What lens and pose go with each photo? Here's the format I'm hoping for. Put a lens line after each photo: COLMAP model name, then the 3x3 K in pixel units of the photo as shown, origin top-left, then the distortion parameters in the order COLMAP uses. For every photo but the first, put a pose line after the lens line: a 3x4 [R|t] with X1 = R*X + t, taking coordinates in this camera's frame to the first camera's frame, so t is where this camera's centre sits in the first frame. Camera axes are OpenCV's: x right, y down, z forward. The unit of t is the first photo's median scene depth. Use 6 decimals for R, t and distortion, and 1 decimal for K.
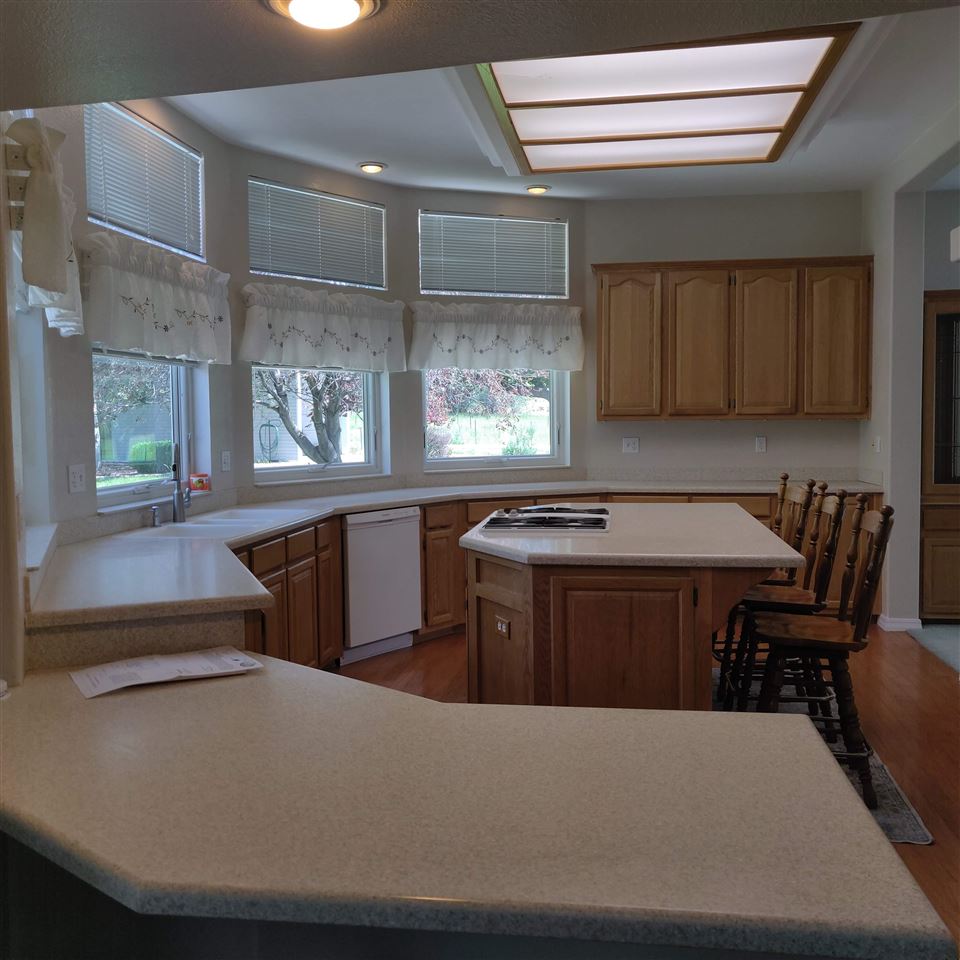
lens RADIAL K [[966.7, 0, 480.3], [0, 966.7, 479.3], [0, 0, 1]] dist [0.003995, 0.000000]
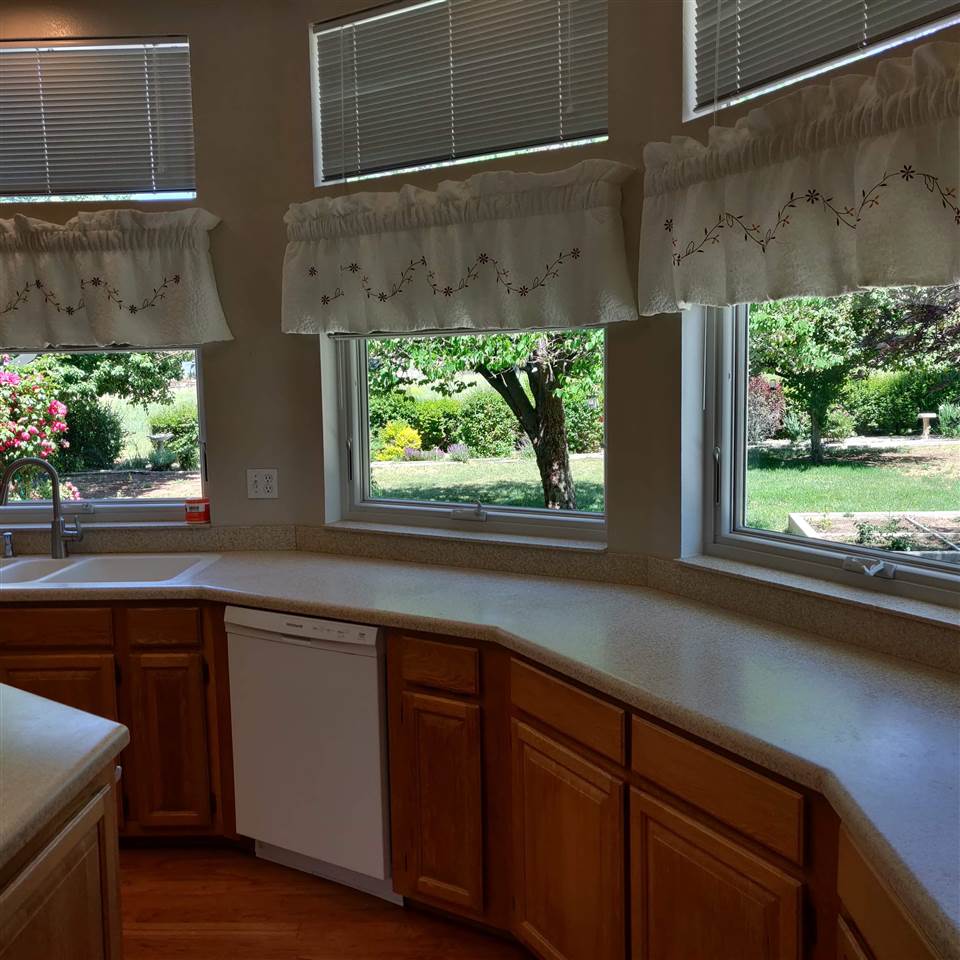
lens RADIAL K [[966.7, 0, 474.8], [0, 966.7, 484.0], [0, 0, 1]] dist [0.003995, 0.000000]
pose [[0.112783, 0.117531, -0.986644, 0.391864], [-0.048269, 0.992455, 0.112706, -0.095350], [0.992447, 0.034913, 0.117605, 0.990633]]
